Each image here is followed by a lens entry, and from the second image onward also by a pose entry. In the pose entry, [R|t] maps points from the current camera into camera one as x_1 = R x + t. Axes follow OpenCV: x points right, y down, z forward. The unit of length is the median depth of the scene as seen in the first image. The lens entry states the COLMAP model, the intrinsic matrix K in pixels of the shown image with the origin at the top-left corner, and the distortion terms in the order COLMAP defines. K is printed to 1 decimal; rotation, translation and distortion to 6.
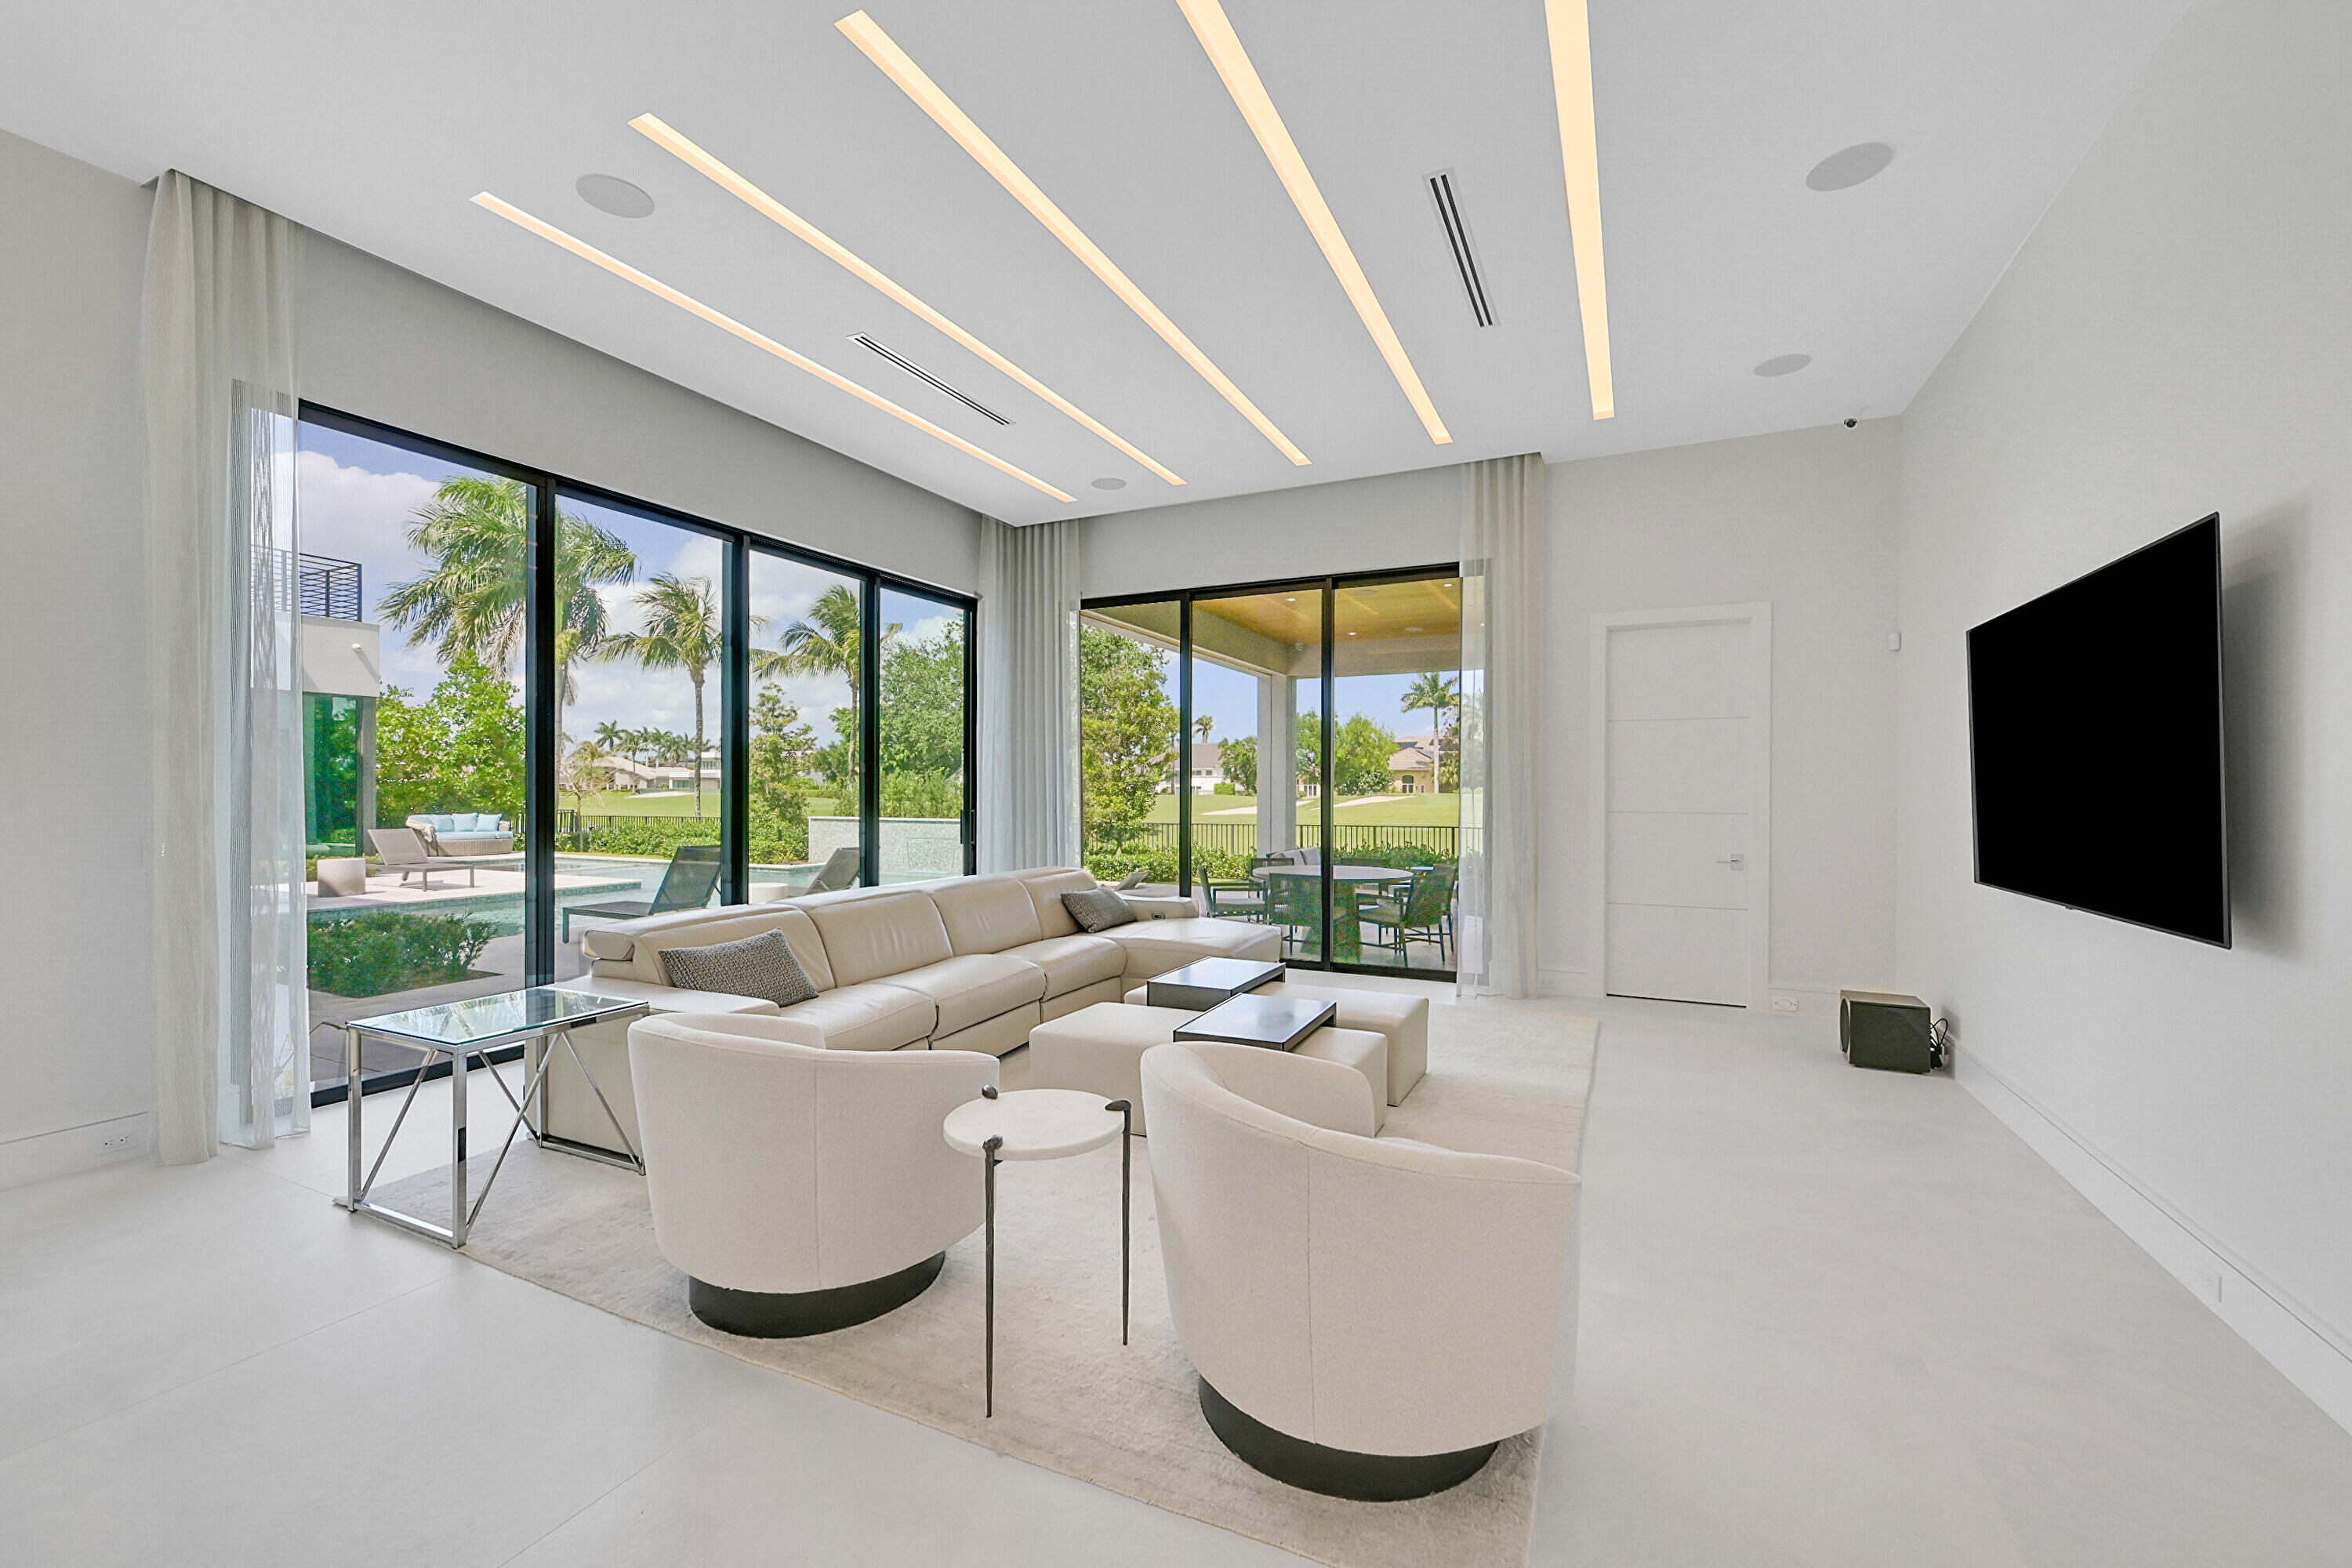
lens RADIAL K [[948.0, 0, 1143.8], [0, 948.0, 795.0], [0, 0, 1]] dist [0.002139, -0.000042]
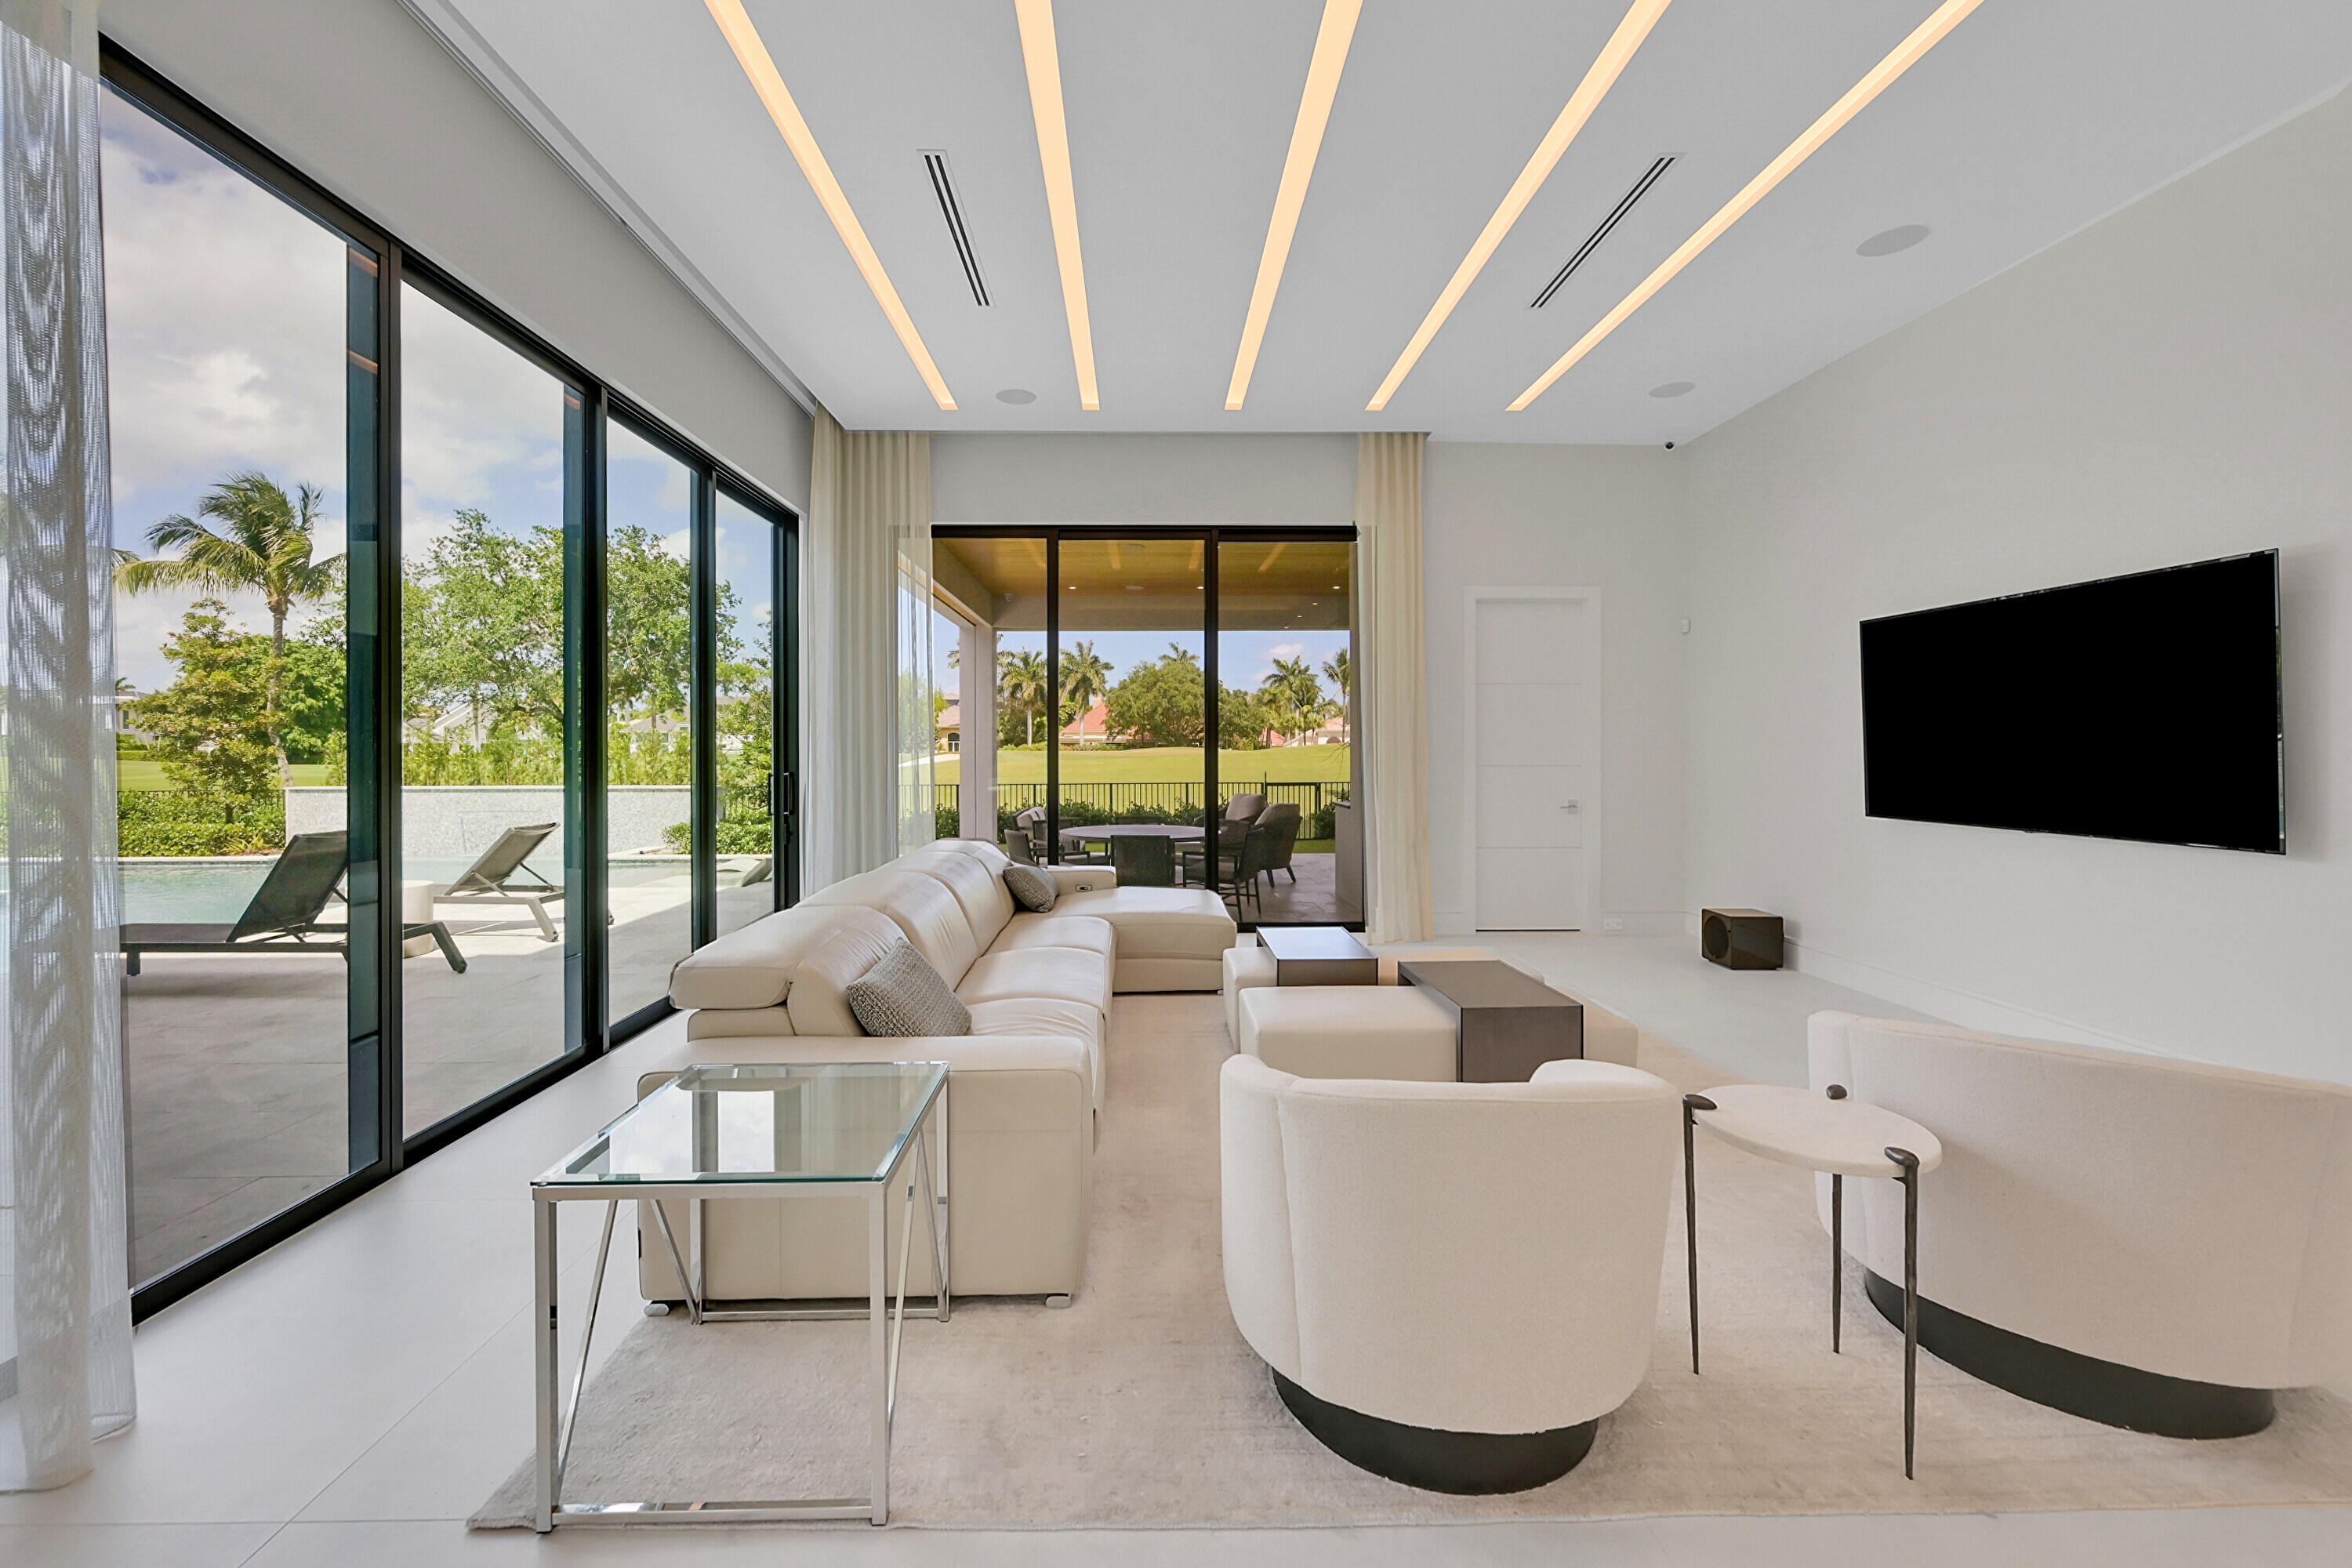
lens RADIAL K [[969.3, 0, 1132.5], [0, 969.3, 752.0], [0, 0, 1]] dist [0.000671, -0.000091]
pose [[0.892003, -0.005911, 0.451991, -0.335668], [0.006196, 0.999980, 0.000851, -0.001706], [-0.451987, 0.002042, 0.892022, 0.151956]]
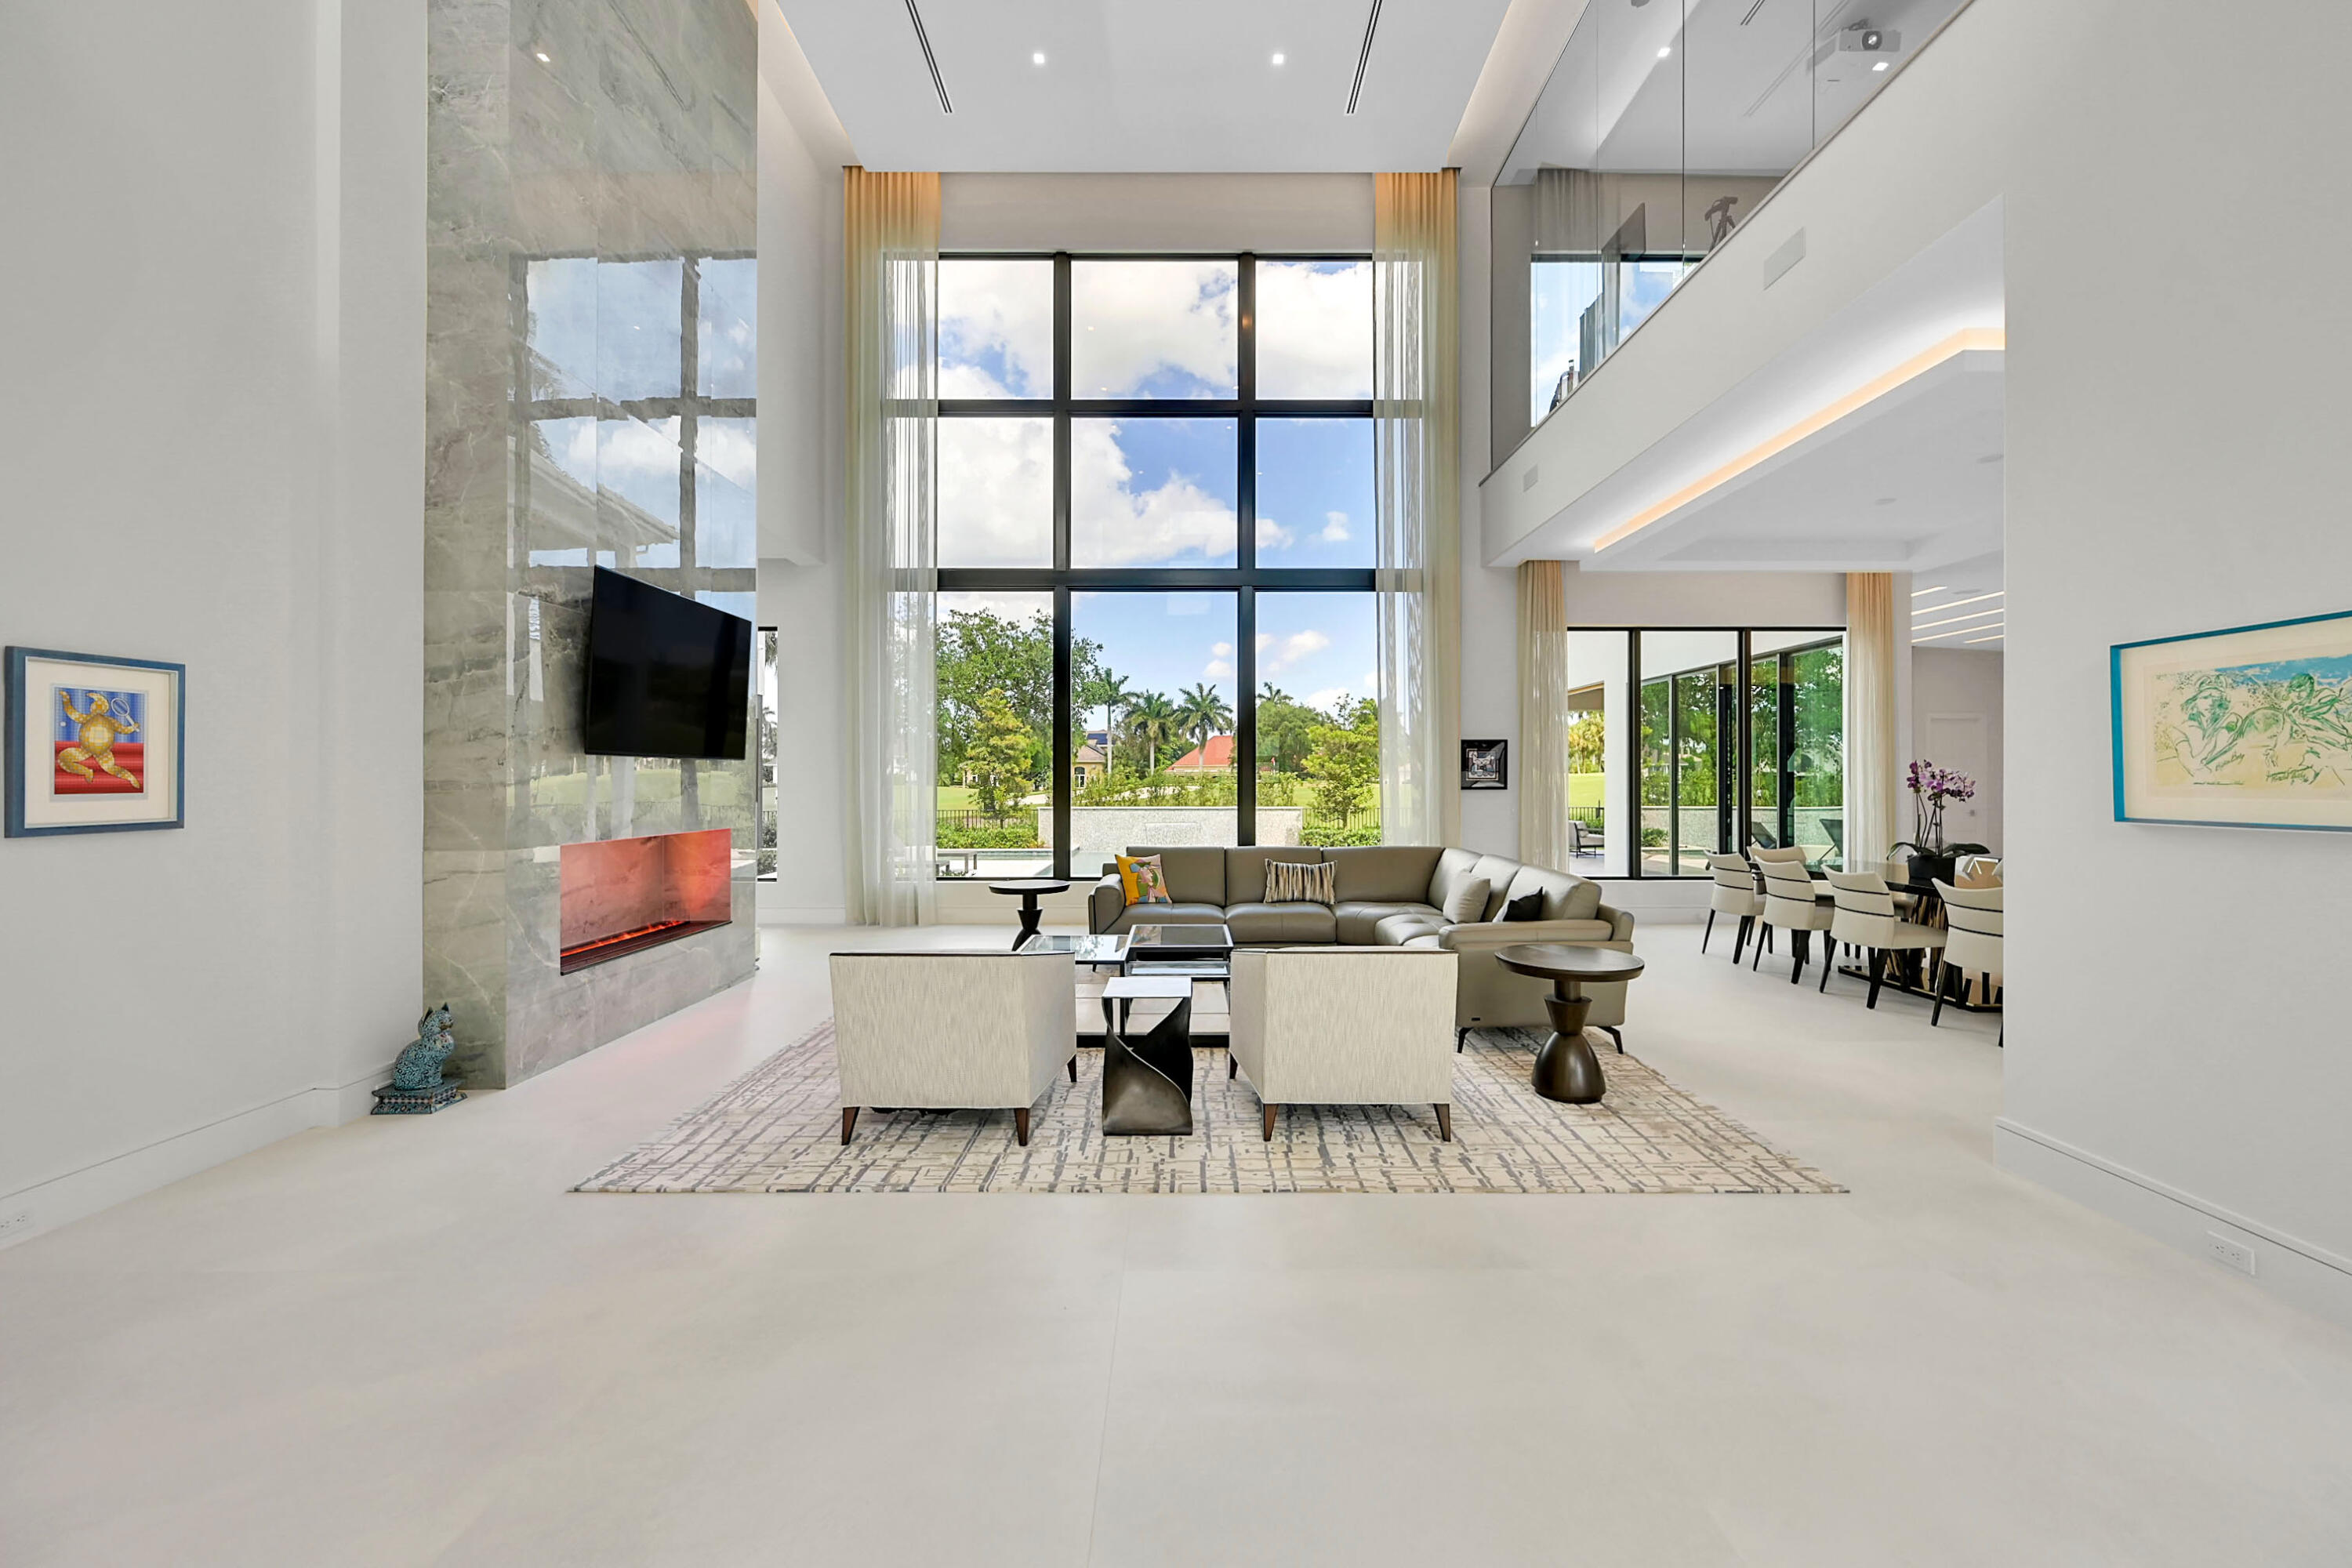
lens RADIAL K [[950.4, 0, 1176.0], [0, 950.4, 784.0], [0, 0, 1]] dist [0.000041, 0.000155]
pose [[0.892318, -0.003225, 0.451395, -2.058065], [0.003424, 0.999994, 0.000377, -0.014726], [-0.451394, 0.001209, 0.892324, -0.268846]]
